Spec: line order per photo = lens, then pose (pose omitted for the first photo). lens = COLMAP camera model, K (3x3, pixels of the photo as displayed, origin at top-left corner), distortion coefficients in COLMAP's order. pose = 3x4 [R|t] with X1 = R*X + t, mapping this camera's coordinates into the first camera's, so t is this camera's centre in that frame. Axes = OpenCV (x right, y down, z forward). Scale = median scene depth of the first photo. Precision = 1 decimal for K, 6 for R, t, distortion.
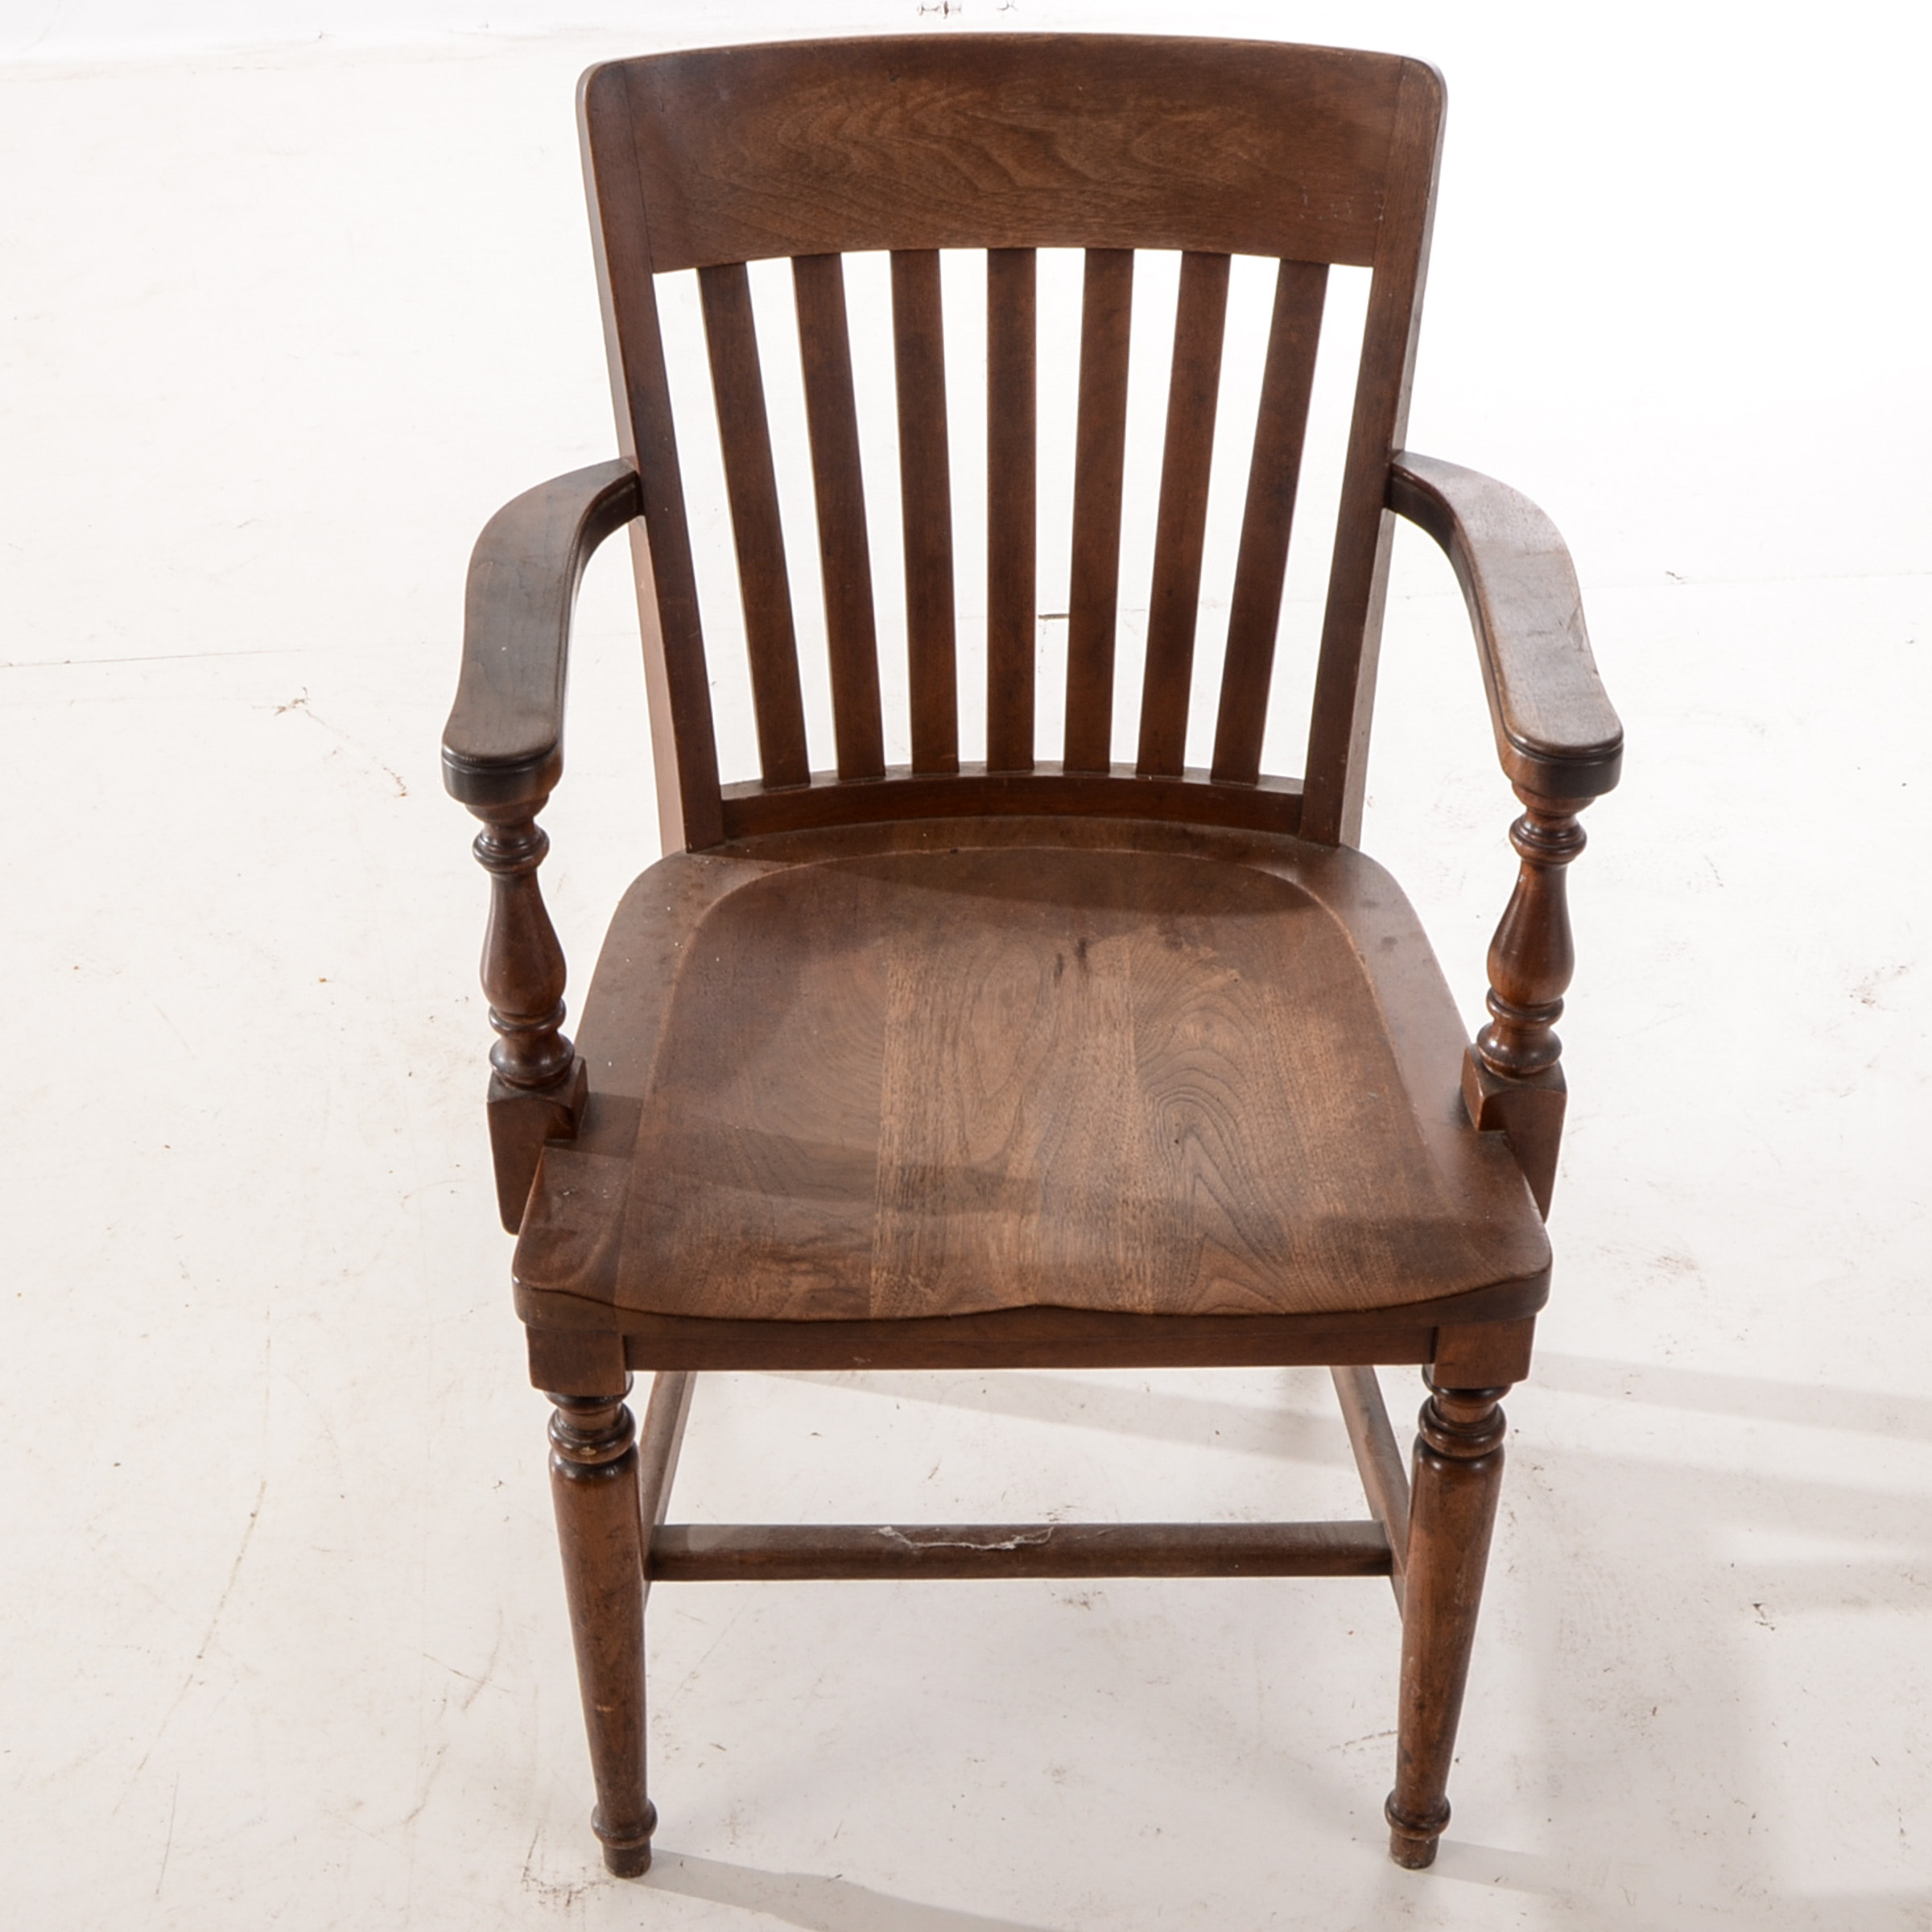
lens RADIAL K [[2933.7, 0, 966.0], [0, 2933.7, 966.0], [0, 0, 1]] dist [-0.022772, -0.180915]
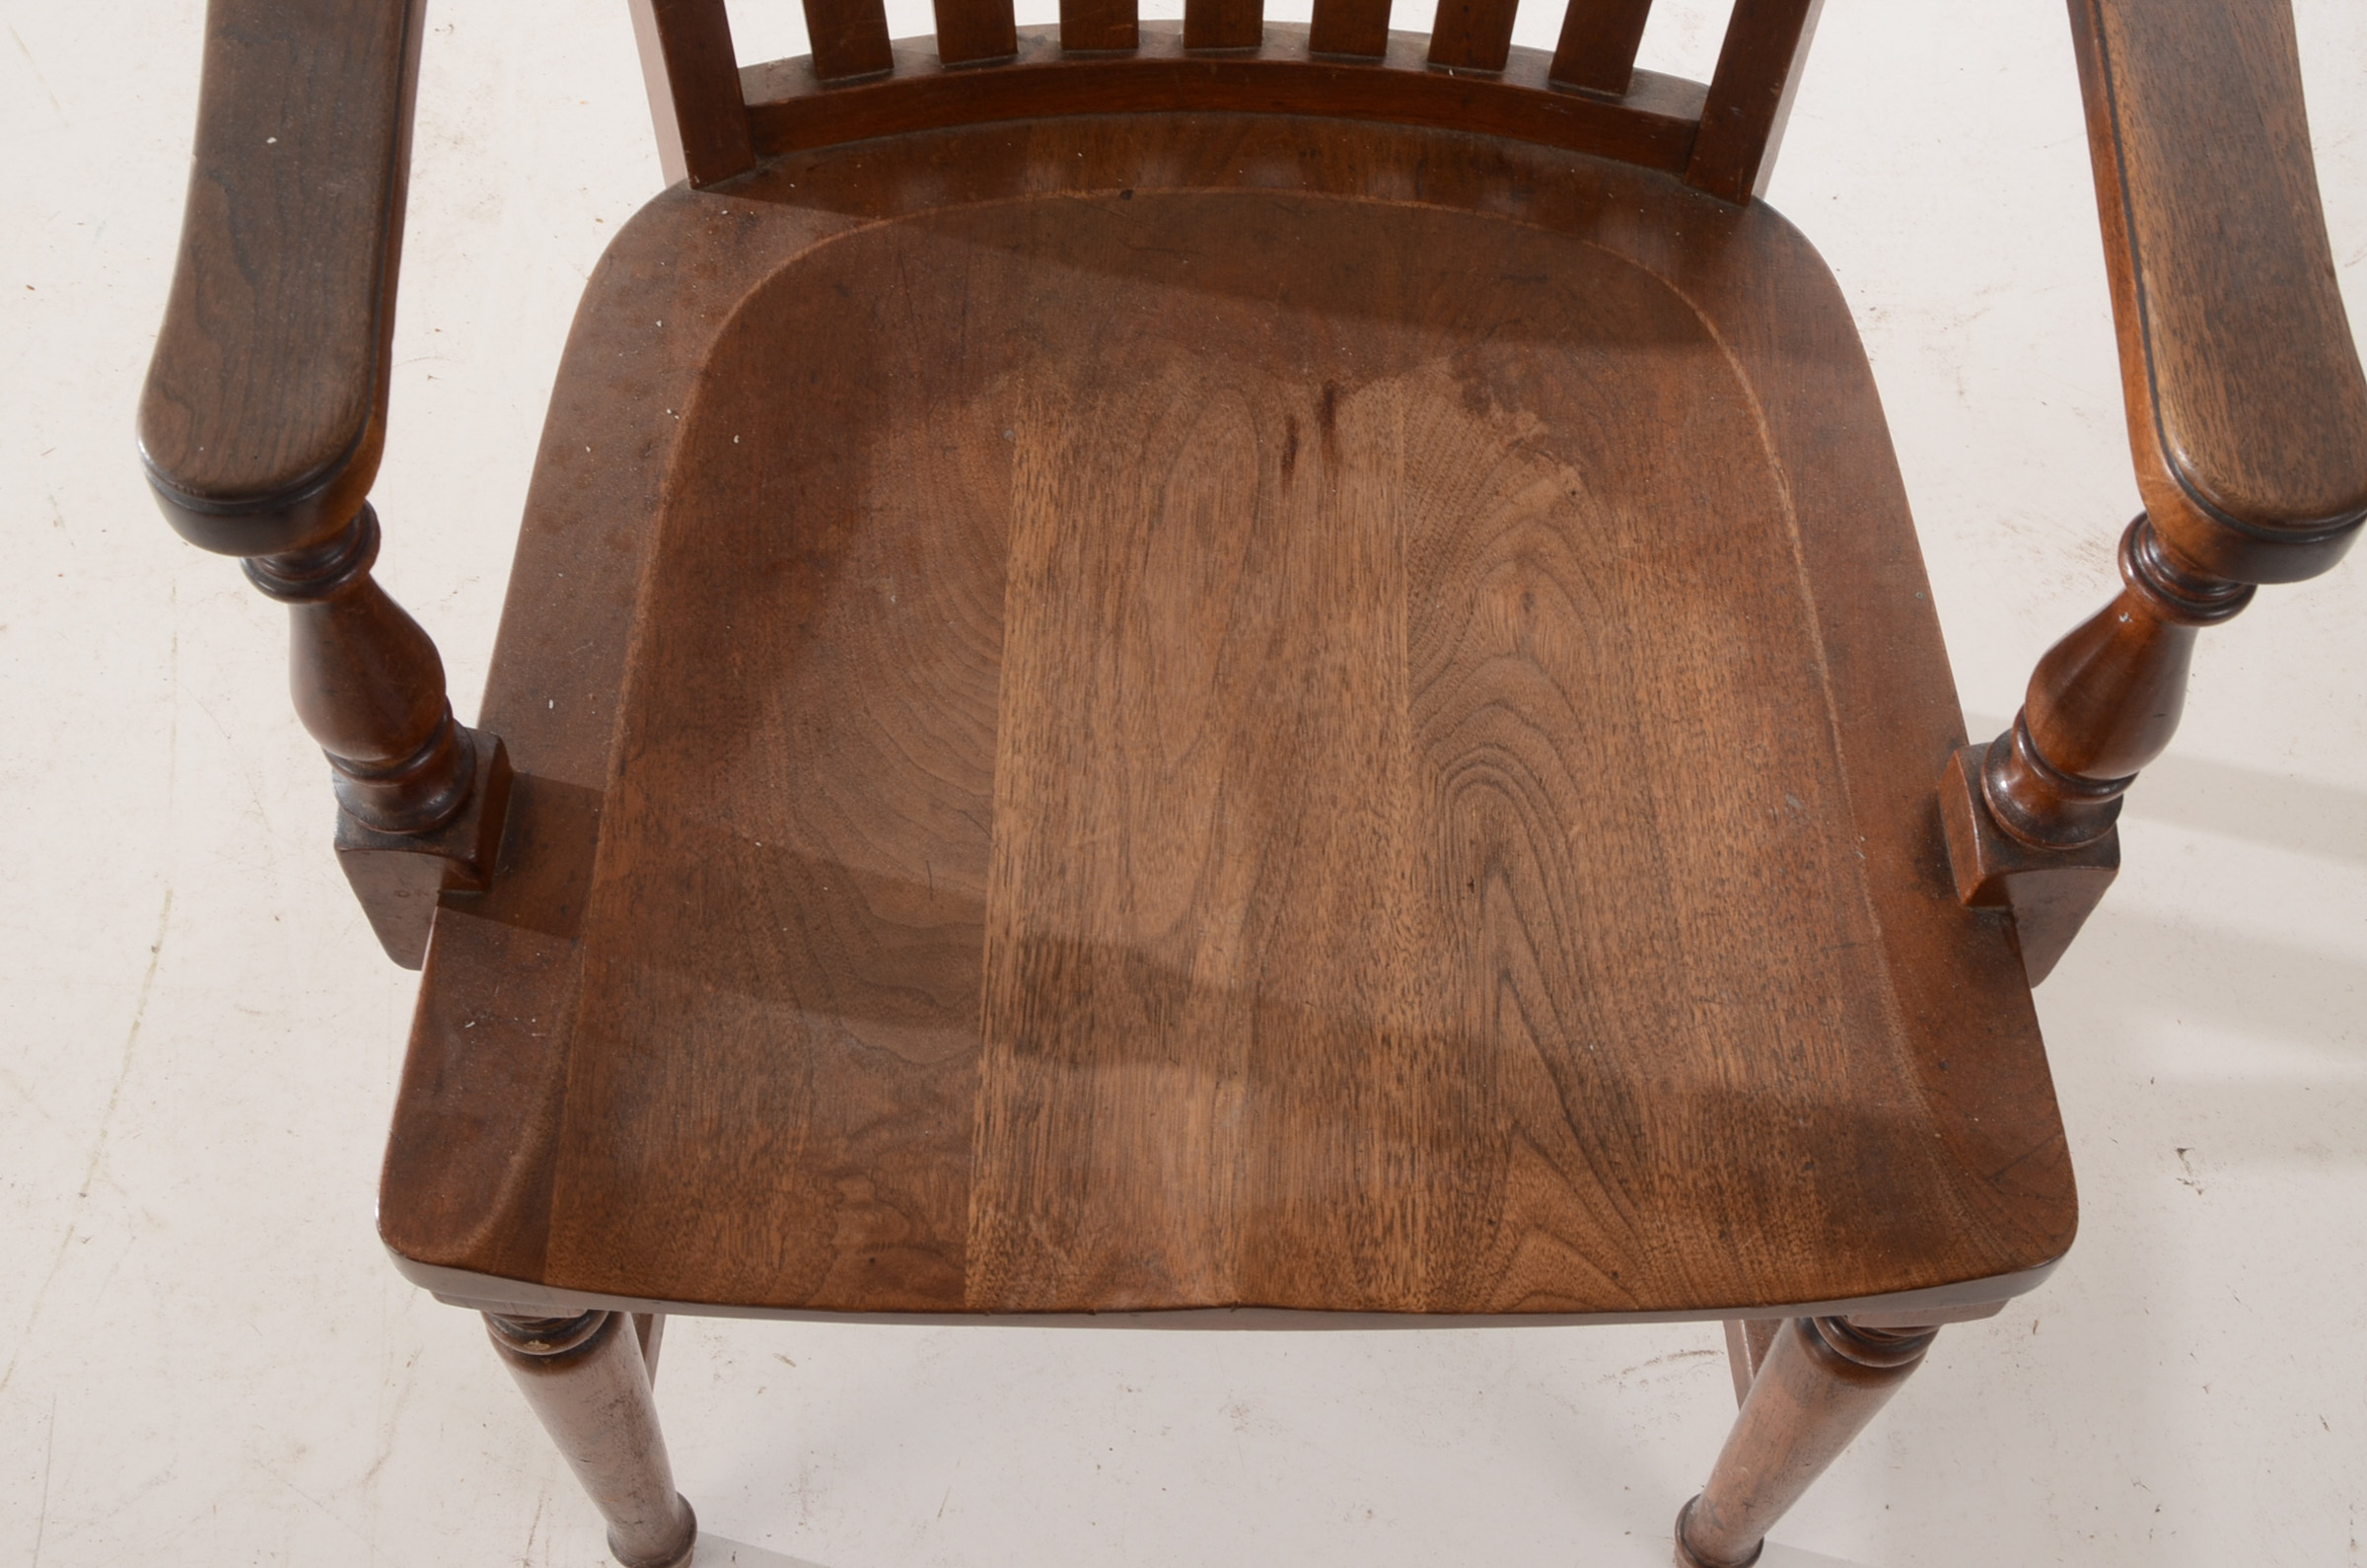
lens RADIAL K [[2949.8, 0, 1183.5], [0, 2949.8, 784.0], [0, 0, 1]] dist [-0.037102, 0.070206]
pose [[0.999520, 0.023911, 0.019691, -0.001503], [-0.030053, 0.902513, 0.429613, -0.215156], [-0.007499, -0.429999, 0.902798, 0.431047]]
